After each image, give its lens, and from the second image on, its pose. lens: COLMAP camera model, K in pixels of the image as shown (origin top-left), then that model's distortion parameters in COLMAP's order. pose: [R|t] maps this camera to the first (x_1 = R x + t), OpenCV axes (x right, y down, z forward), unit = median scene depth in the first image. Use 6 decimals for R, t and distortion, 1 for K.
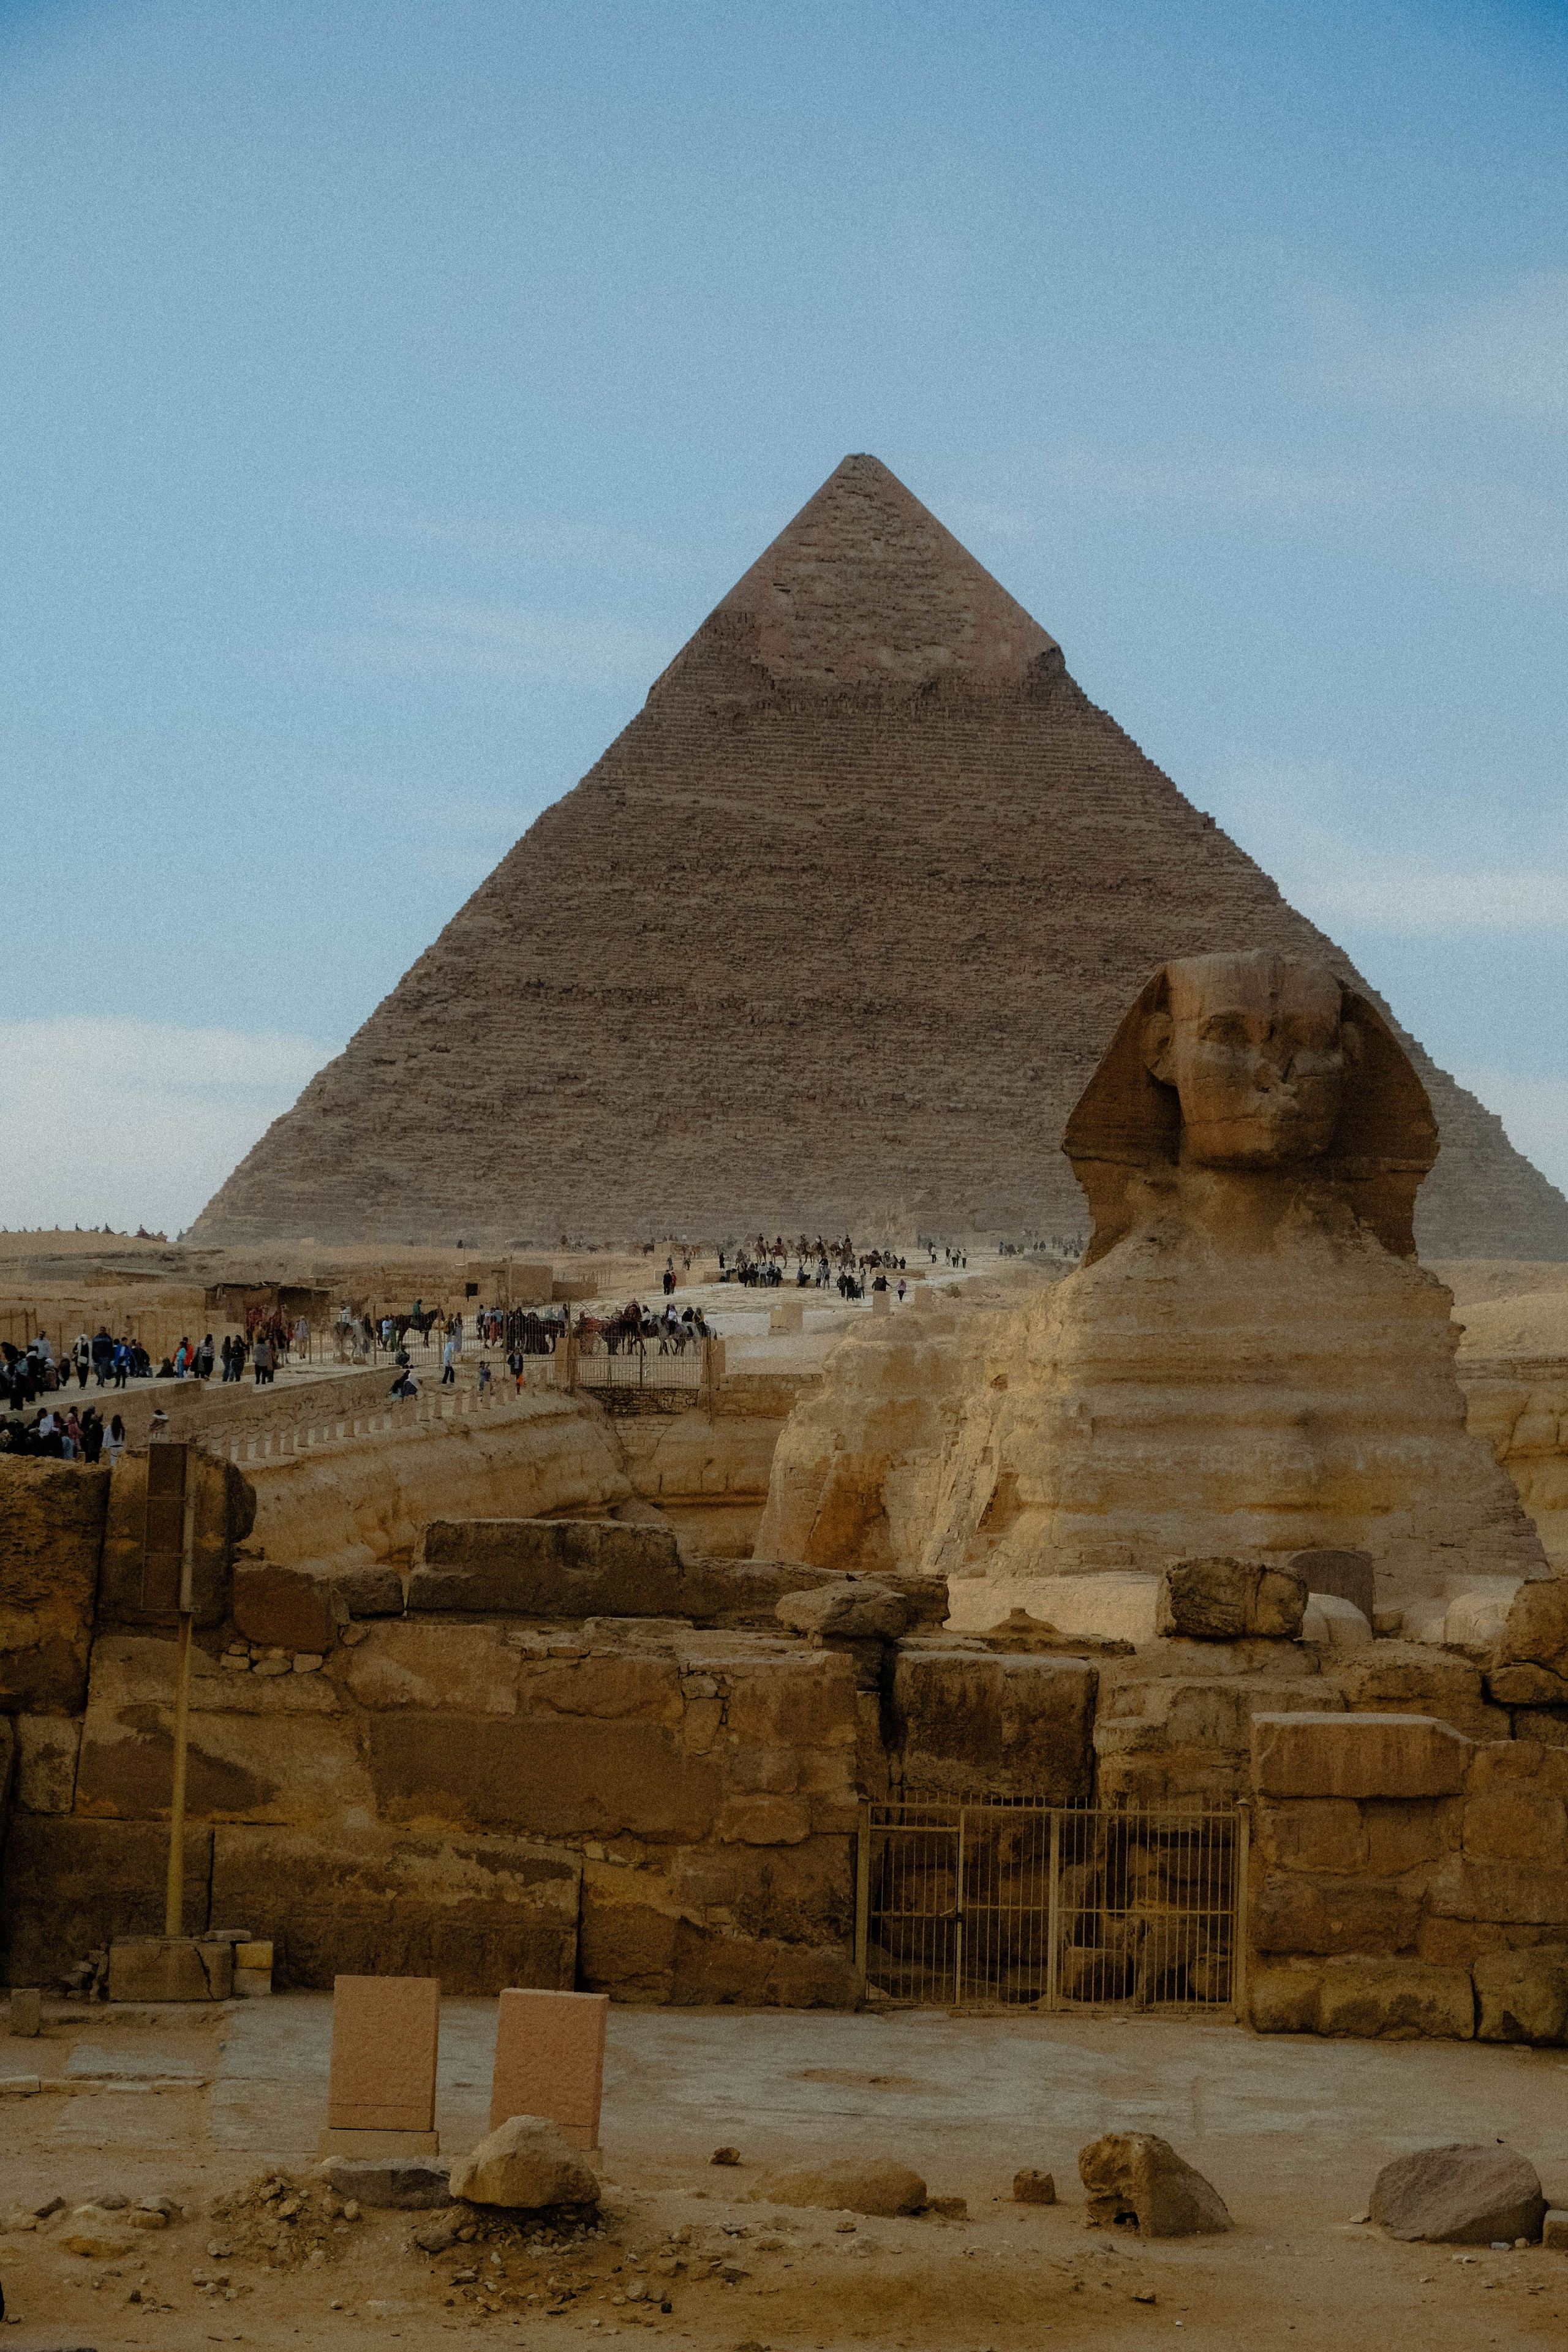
lens RADIAL K [[5099.4, 0, 851.8], [0, 5099.4, 1094.3], [0, 0, 1]] dist [-0.002612, 0.464654]
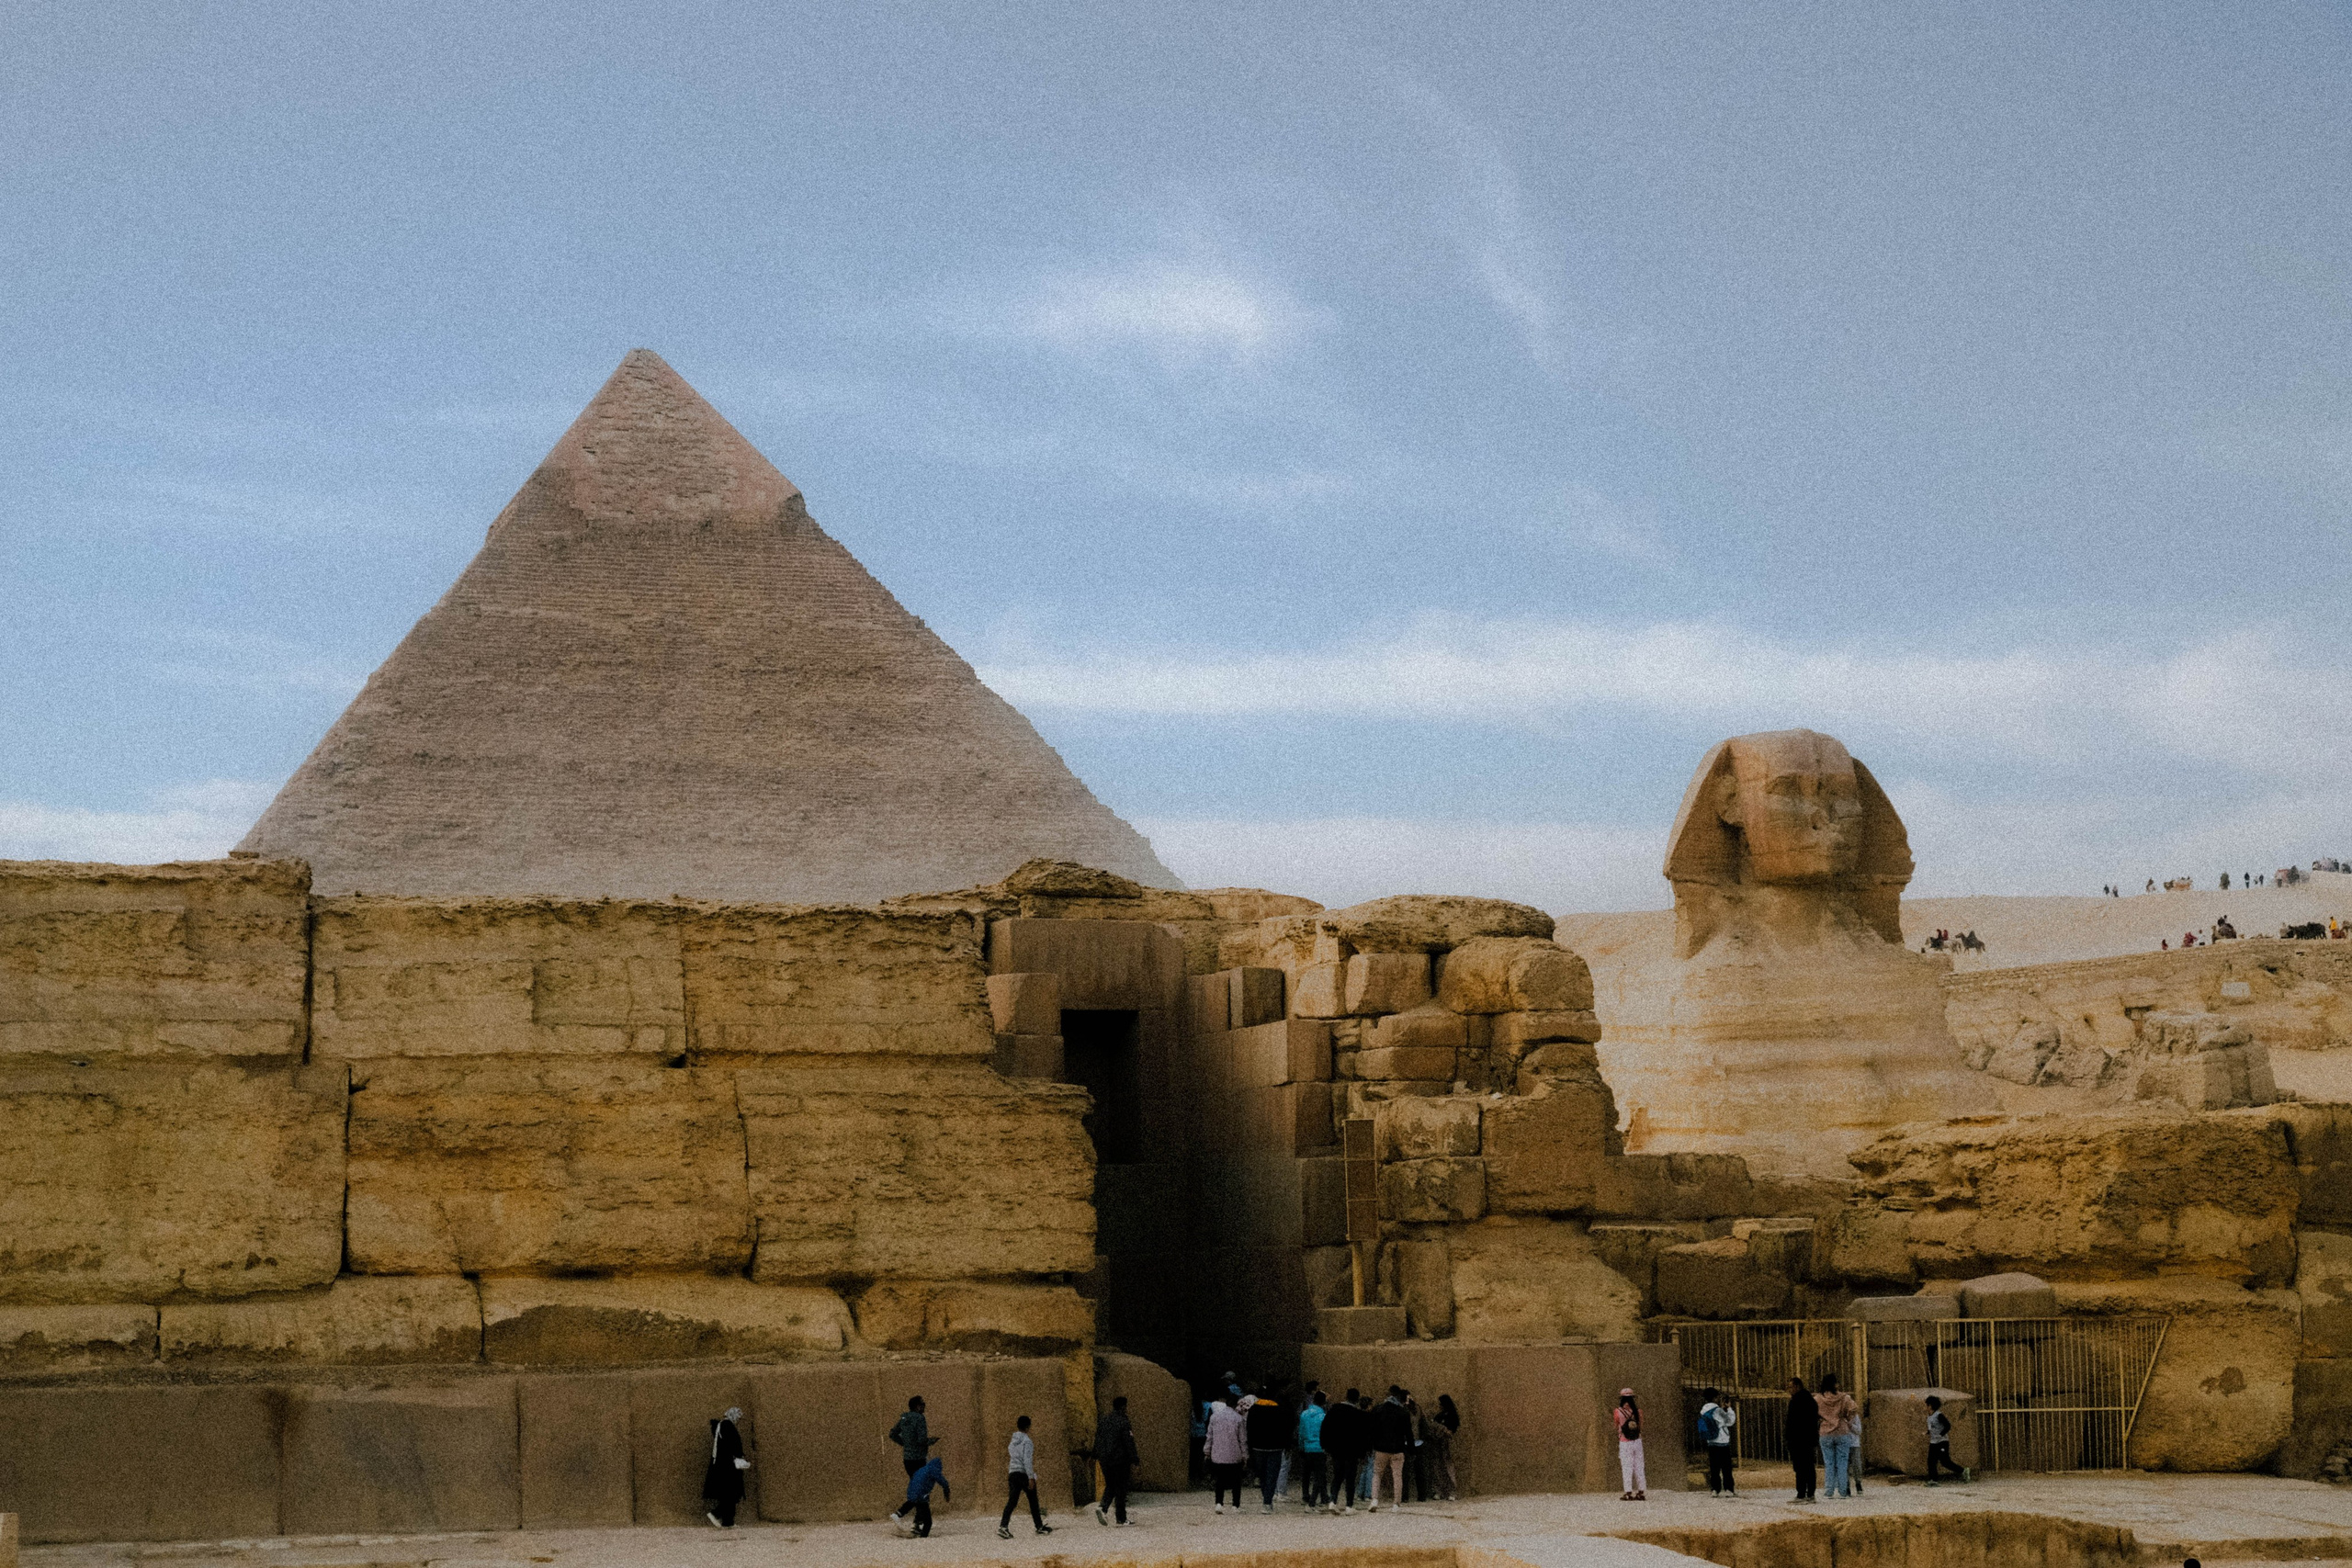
lens RADIAL K [[3828.3, 0, 1207.4], [0, 3828.3, 781.2], [0, 0, 1]] dist [-0.004901, 0.043020]
pose [[0.982760, -0.021528, 0.183630, -0.189371], [0.023563, 0.999683, -0.008907, -0.005768], [-0.183380, 0.013080, 0.982955, -0.004416]]
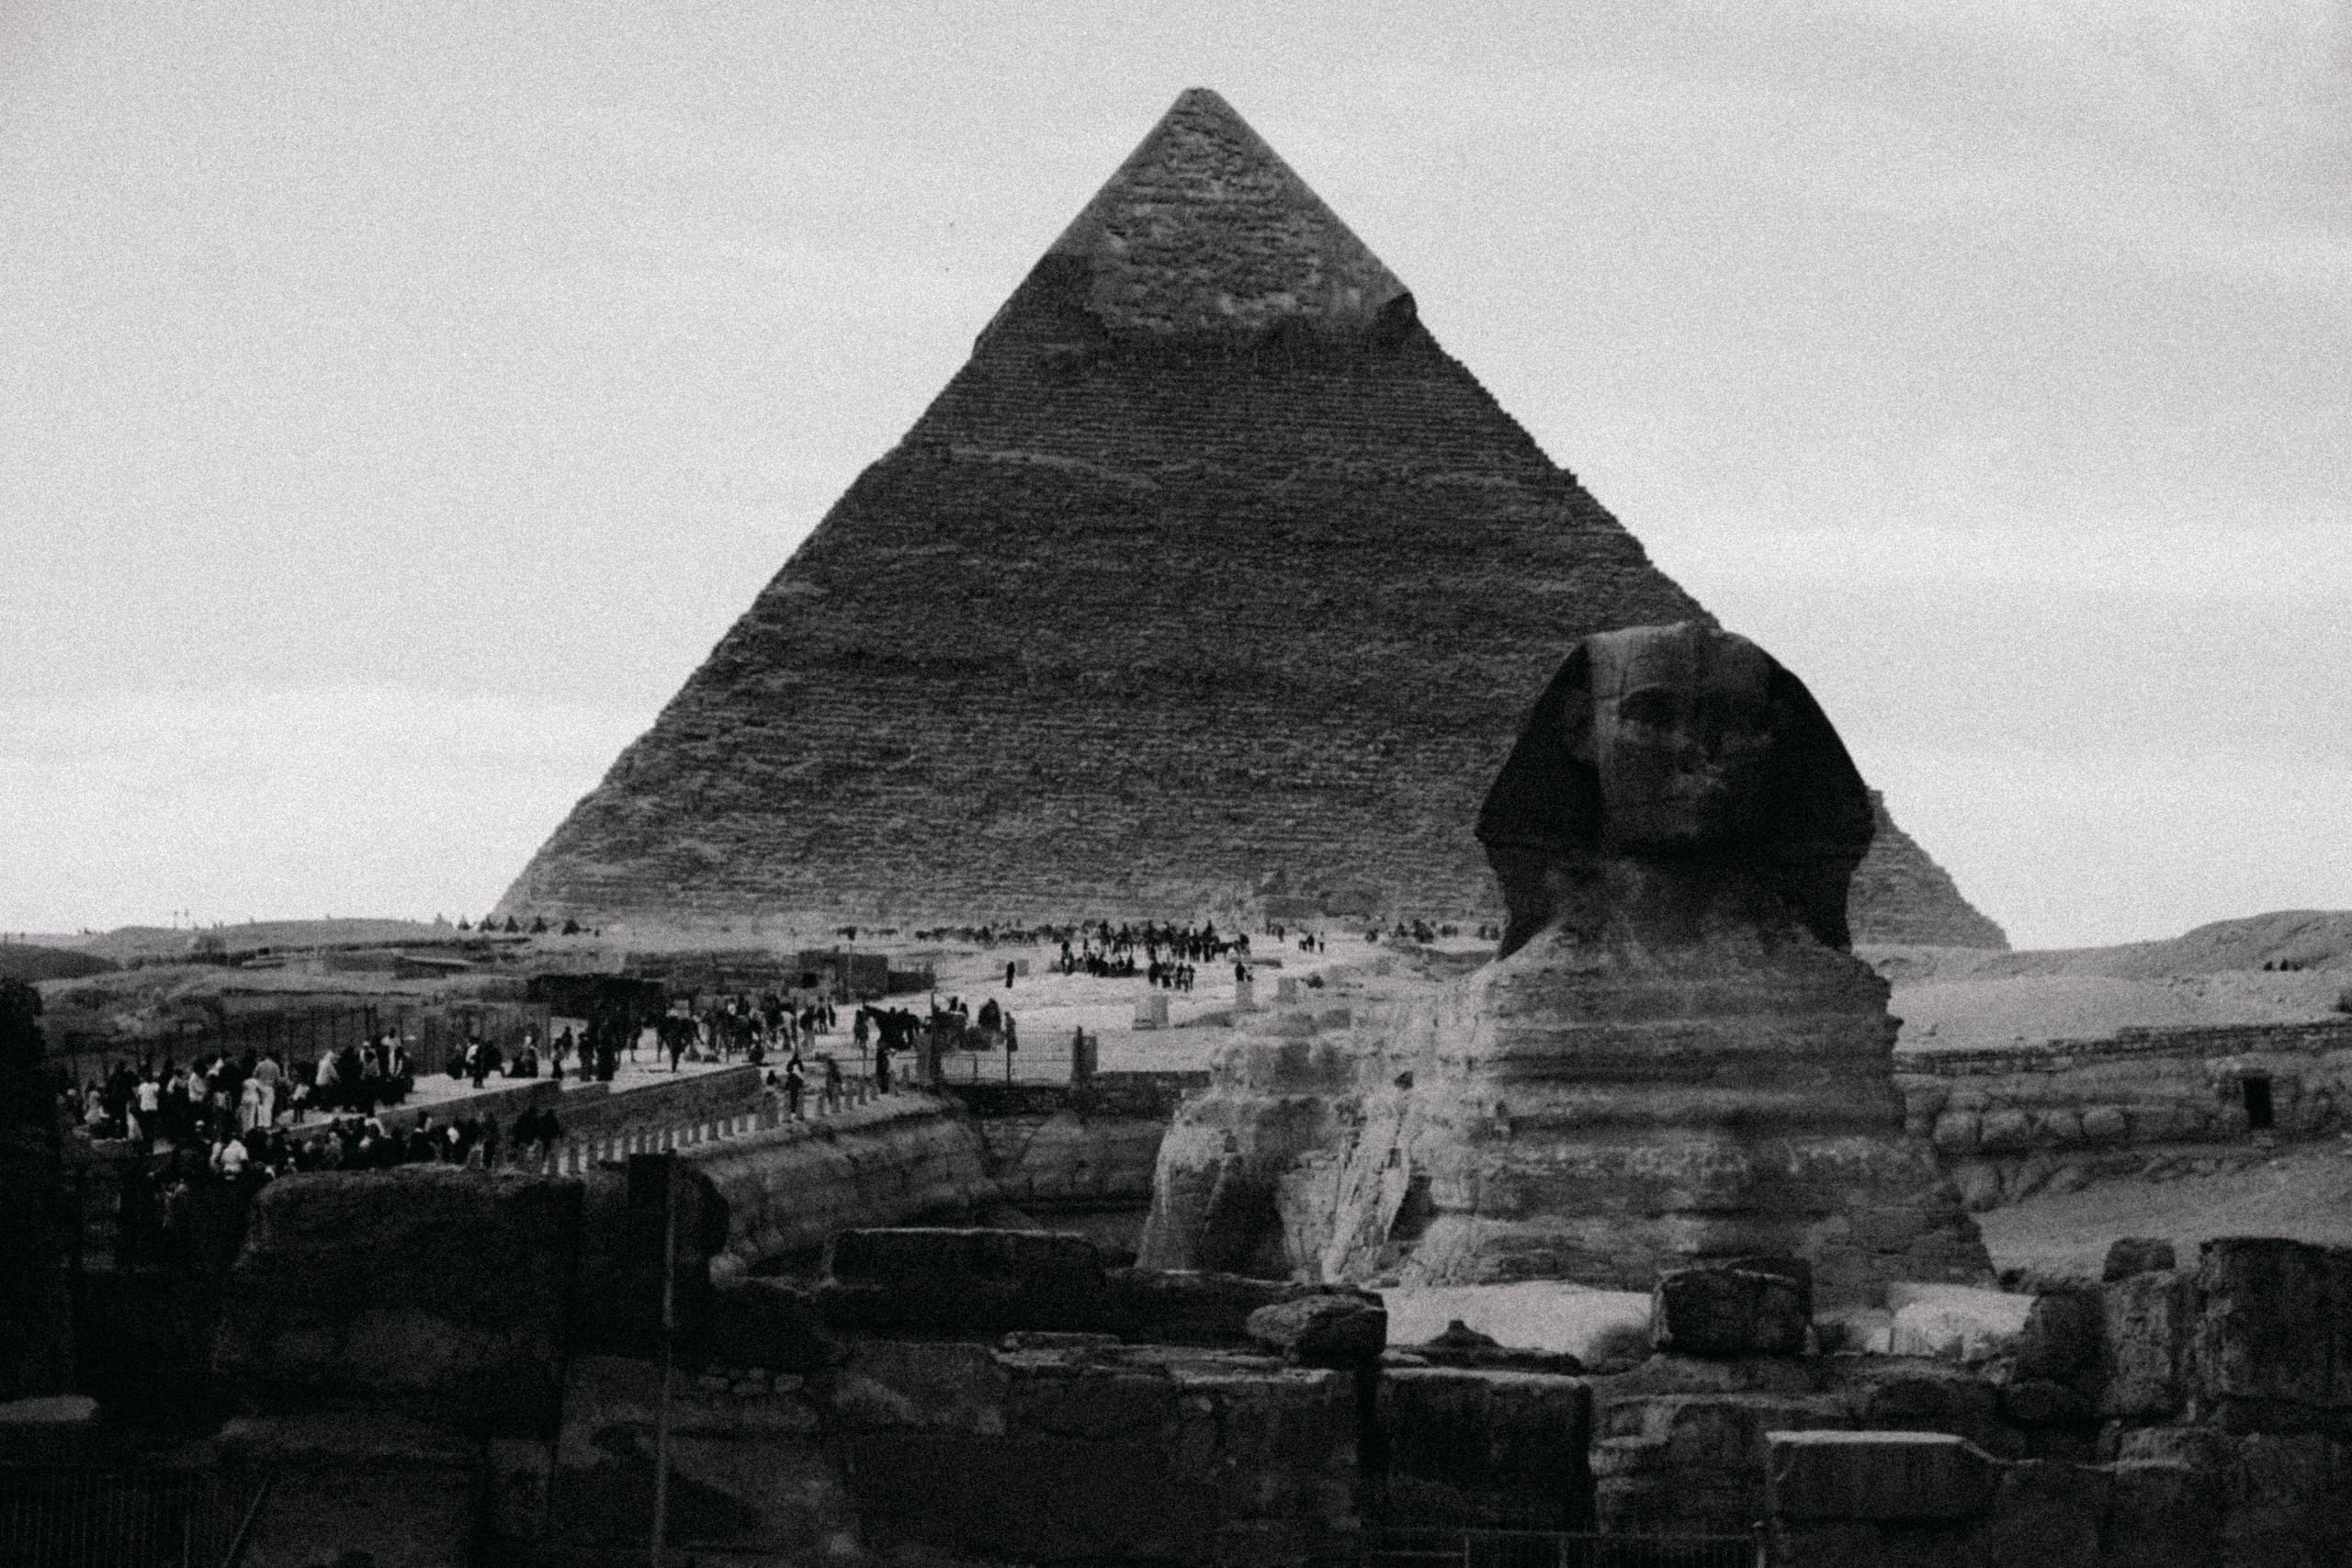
lens RADIAL K [[5436.2, 0, 1176.0], [0, 5436.2, 784.0], [0, 0, 1]] dist [-0.017493, 0.651060]
pose [[0.999995, -0.003076, -0.000876, -0.009400], [0.003079, 0.999991, 0.002826, -0.001147], [0.000867, -0.002829, 0.999996, -0.006697]]
